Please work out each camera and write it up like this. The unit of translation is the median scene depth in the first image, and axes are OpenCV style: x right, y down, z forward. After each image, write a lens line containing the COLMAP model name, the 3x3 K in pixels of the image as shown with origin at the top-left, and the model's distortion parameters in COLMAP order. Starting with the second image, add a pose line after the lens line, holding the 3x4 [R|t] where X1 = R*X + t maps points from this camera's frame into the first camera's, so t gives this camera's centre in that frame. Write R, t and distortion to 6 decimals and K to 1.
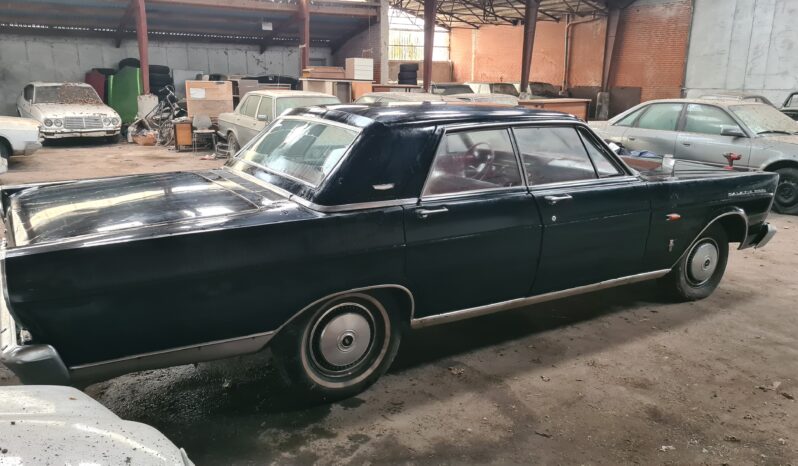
lens RADIAL K [[621.0, 0, 399.2], [0, 621.0, 232.3], [0, 0, 1]] dist [0.069760, -0.051590]
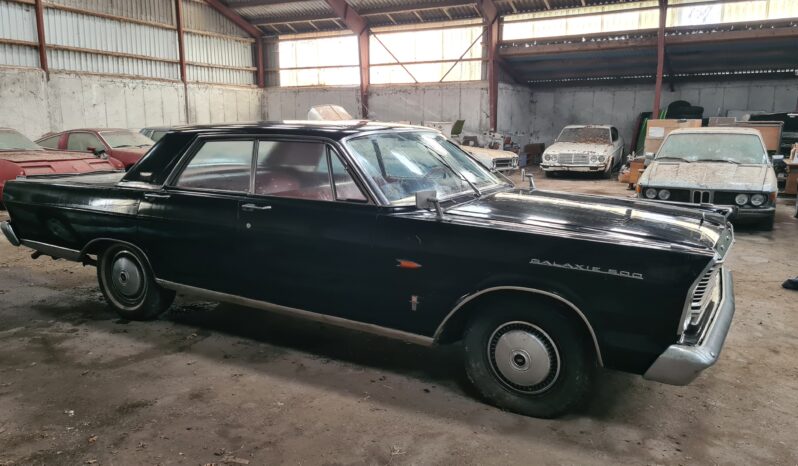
lens RADIAL K [[621.0, 0, 398.5], [0, 621.0, 233.9], [0, 0, 1]] dist [0.069760, -0.051590]
pose [[0.470889, 0.146301, -0.869977, 1.145470], [-0.209974, 0.976400, 0.050546, -0.102339], [0.856840, 0.158871, 0.490495, 0.635585]]
